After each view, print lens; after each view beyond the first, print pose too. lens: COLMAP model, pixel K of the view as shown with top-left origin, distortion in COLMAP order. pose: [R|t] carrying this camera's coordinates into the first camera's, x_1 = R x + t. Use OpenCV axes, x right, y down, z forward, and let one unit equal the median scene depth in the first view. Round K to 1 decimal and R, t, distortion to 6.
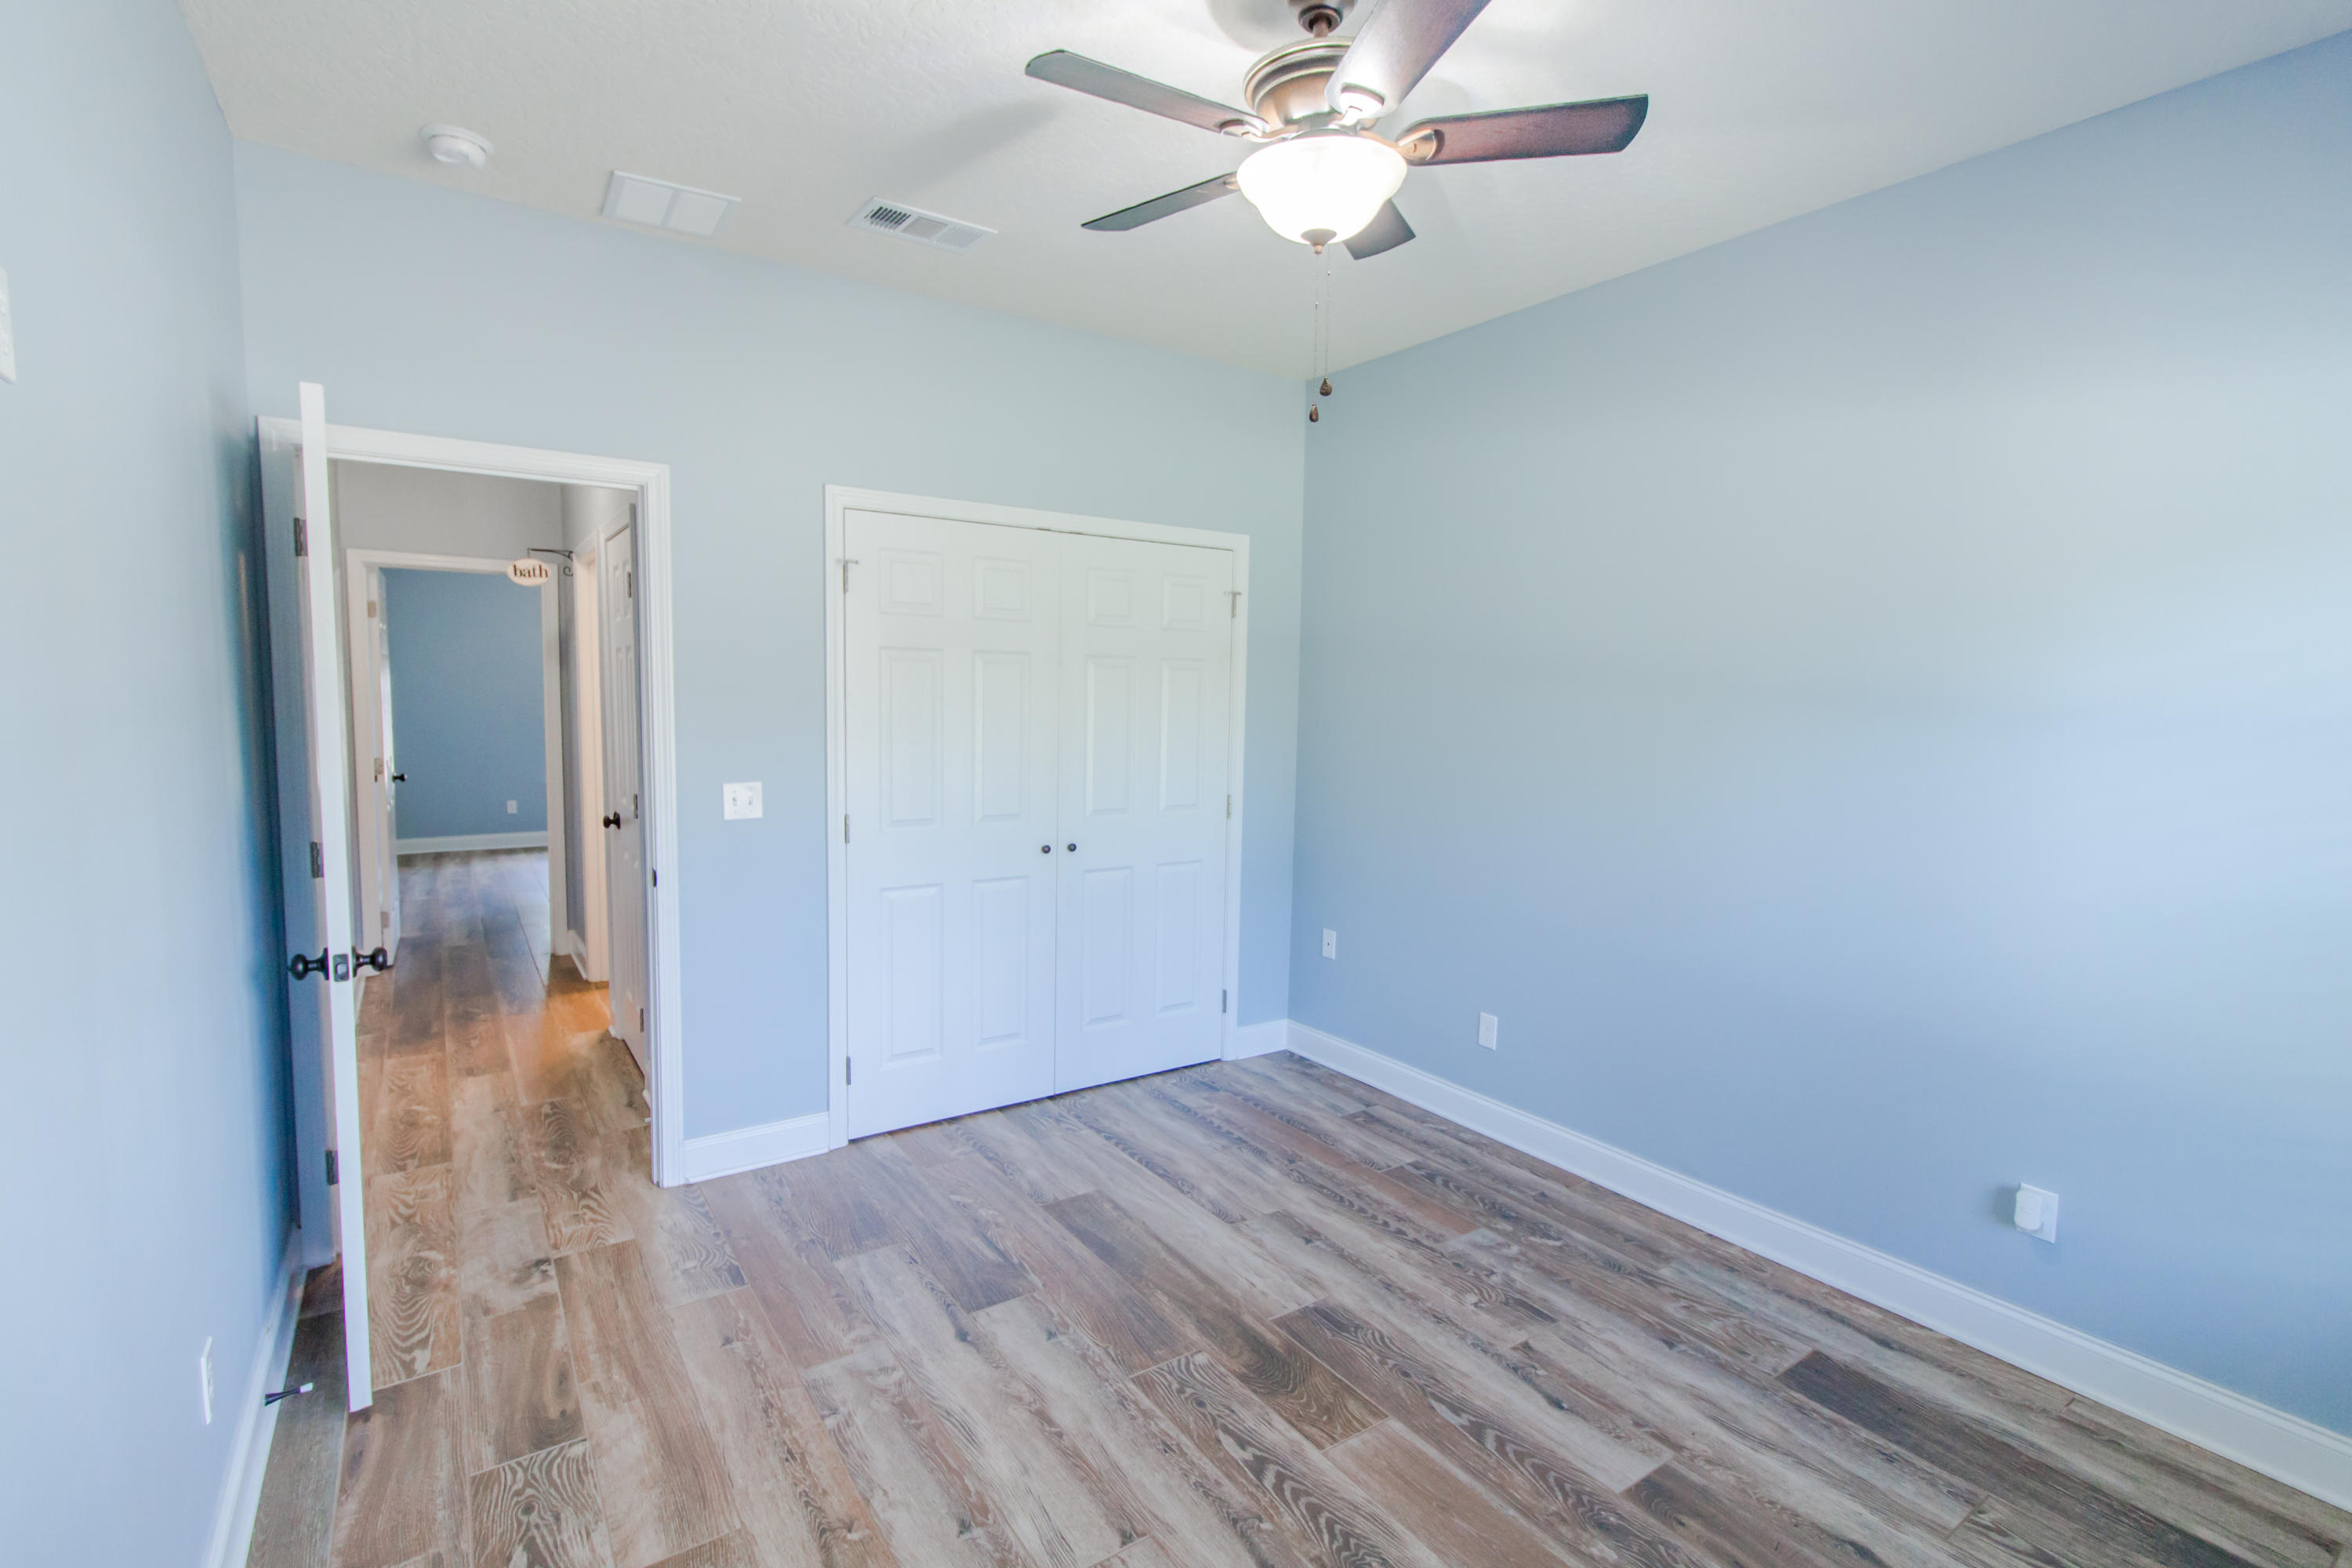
lens RADIAL K [[1083.0, 0, 1163.6], [0, 1083.0, 767.5], [0, 0, 1]] dist [-0.005587, -0.003833]
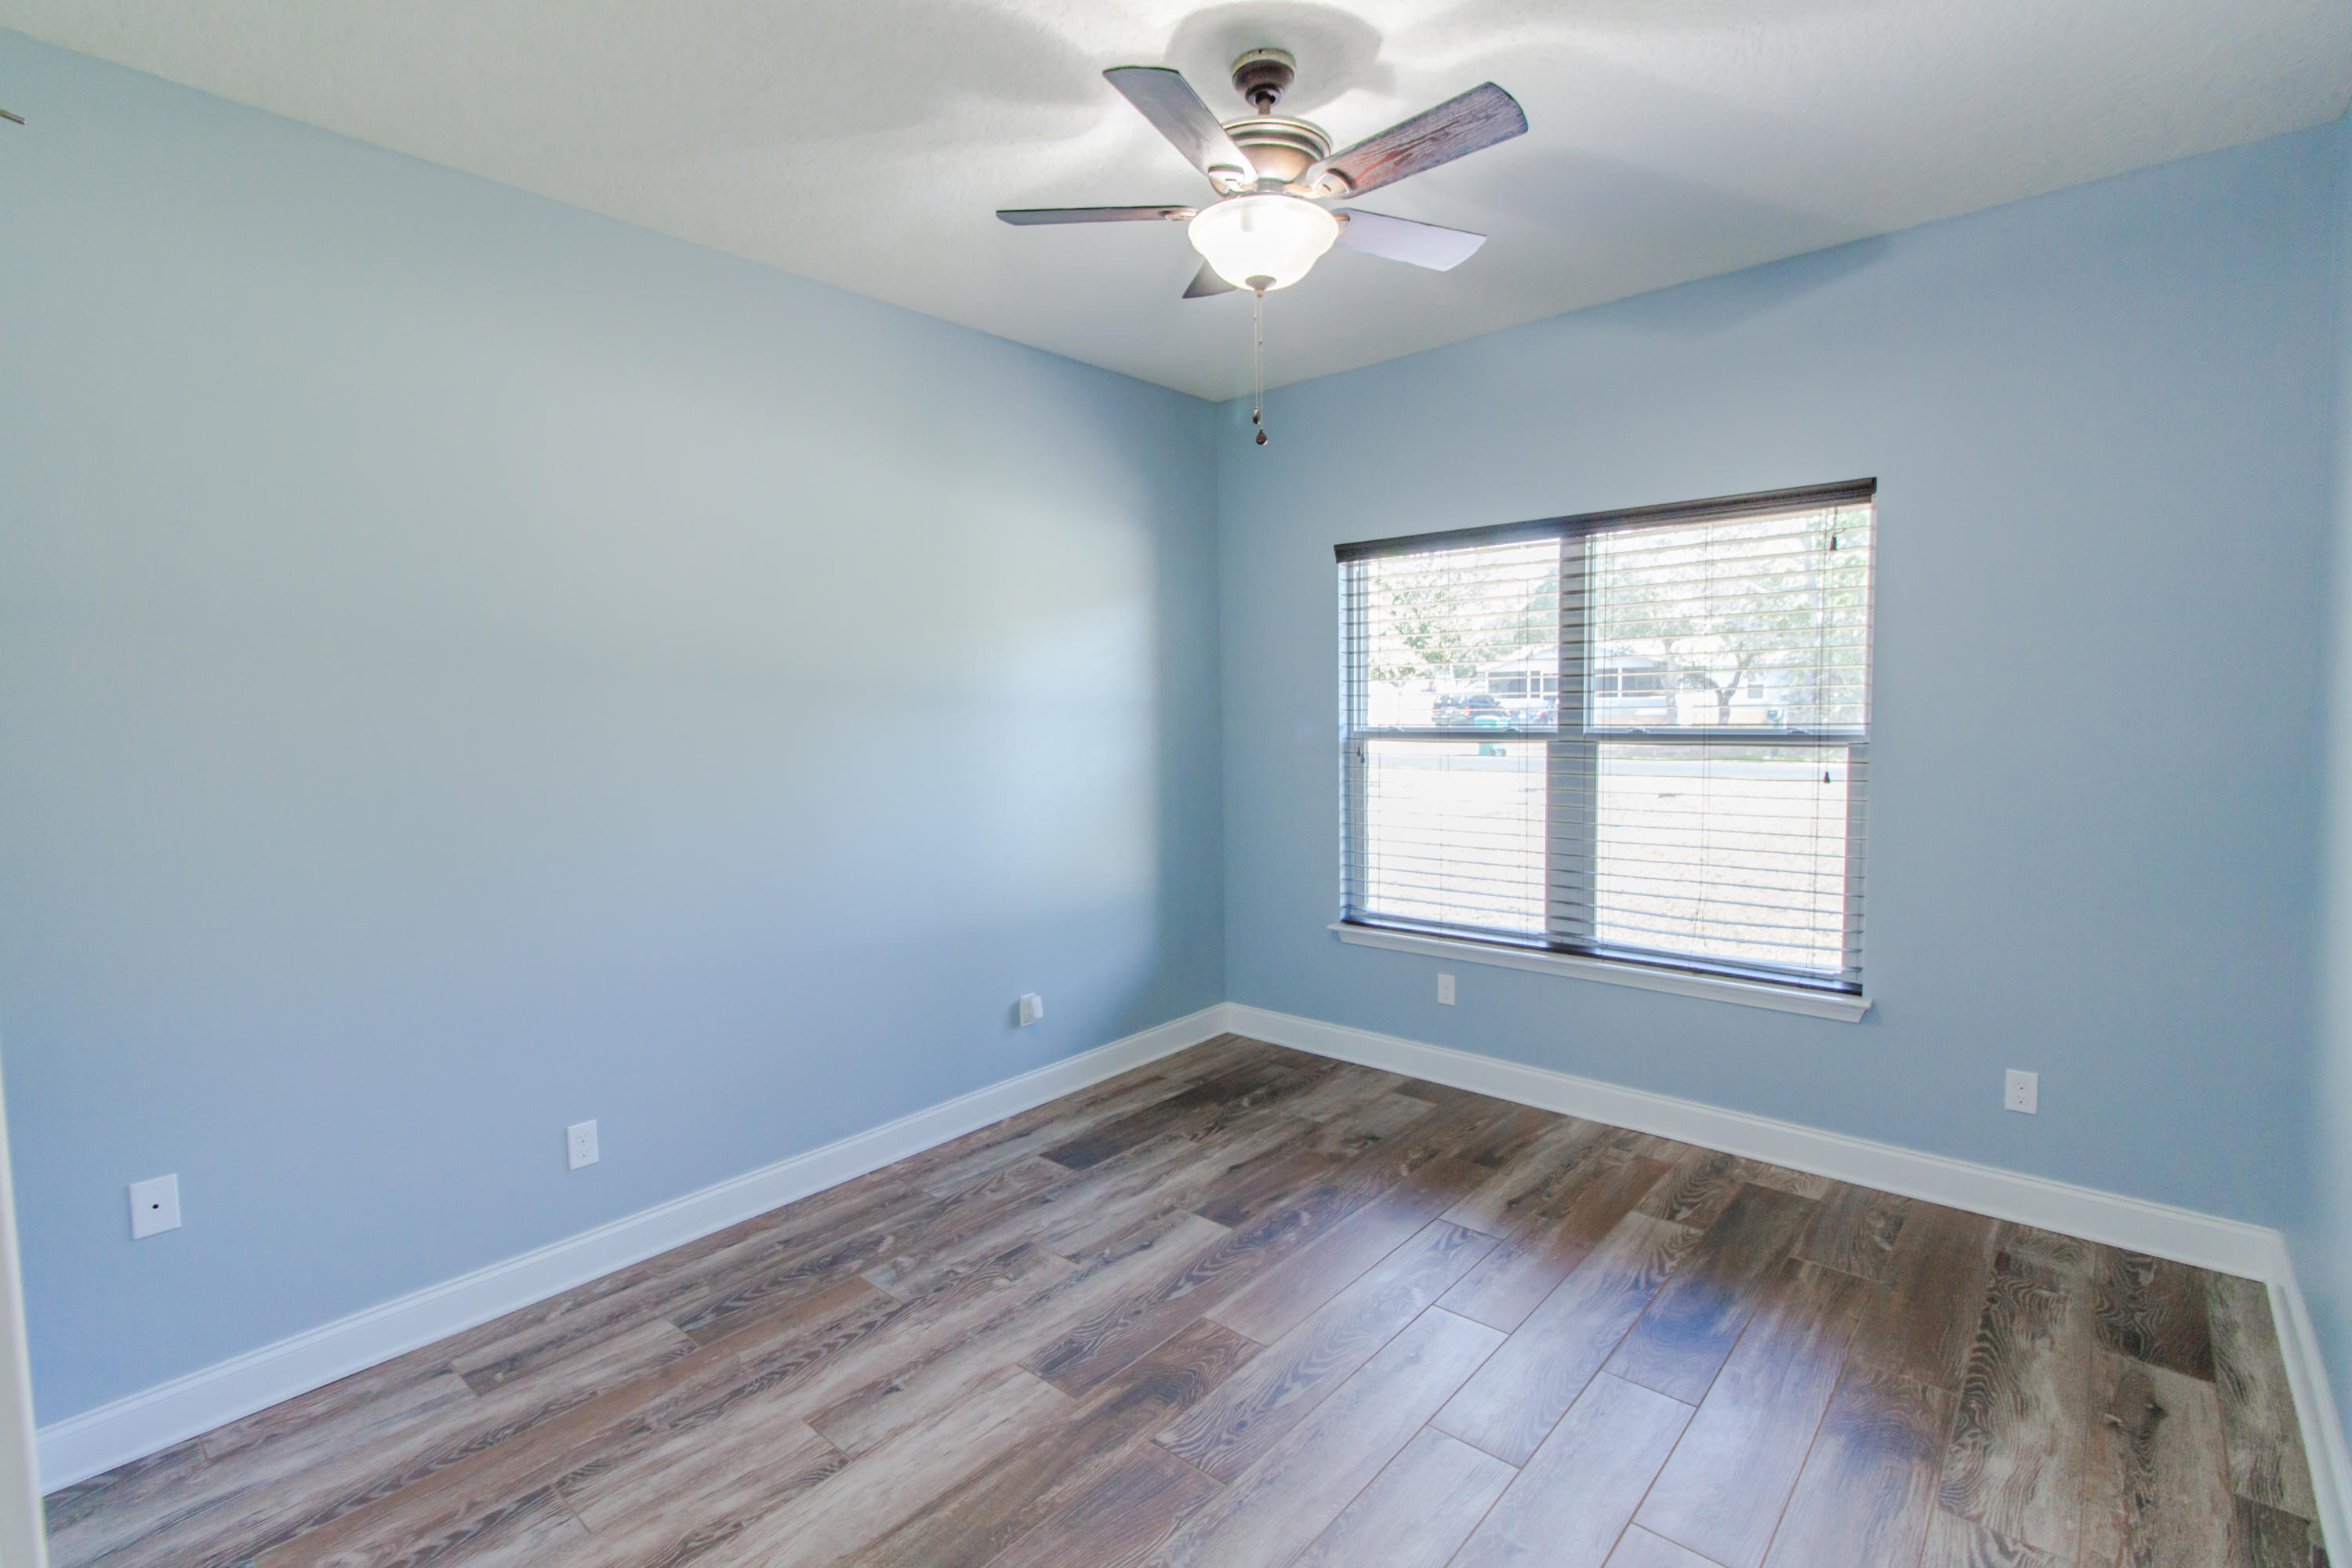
lens RADIAL K [[1083.0, 0, 1179.2], [0, 1083.0, 802.2], [0, 0, 1]] dist [-0.005587, -0.003833]
pose [[-0.262623, -0.101186, 0.959578, -0.652673], [0.088574, 0.987759, 0.128399, -0.065732], [-0.960825, 0.118714, -0.250445, 0.986911]]
